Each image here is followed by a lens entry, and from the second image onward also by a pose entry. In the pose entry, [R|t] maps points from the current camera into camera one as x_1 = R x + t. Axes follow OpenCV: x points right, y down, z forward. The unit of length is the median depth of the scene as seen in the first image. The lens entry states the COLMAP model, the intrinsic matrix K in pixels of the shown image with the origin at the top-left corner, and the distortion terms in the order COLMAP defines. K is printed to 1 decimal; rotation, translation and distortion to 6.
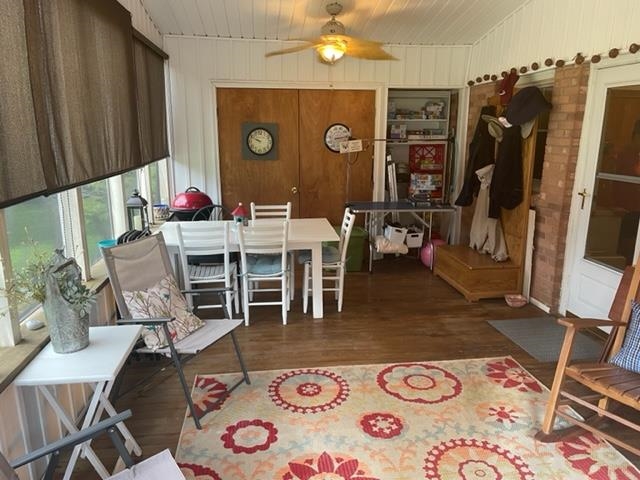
lens RADIAL K [[485.6, 0, 320.3], [0, 485.6, 241.2], [0, 0, 1]] dist [0.044457, -0.040125]
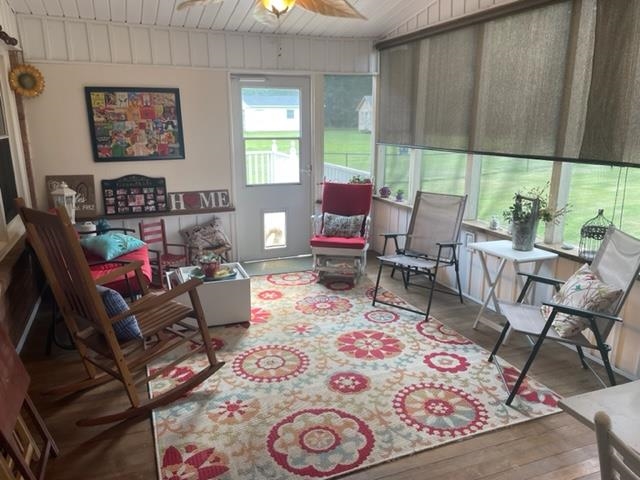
lens RADIAL K [[485.6, 0, 319.8], [0, 485.6, 241.5], [0, 0, 1]] dist [0.044457, -0.040125]
pose [[-0.967421, 0.060684, -0.245793, 0.406084], [-0.056295, 0.894983, 0.442533, -0.364903], [0.246835, 0.441953, -0.862409, 1.655467]]
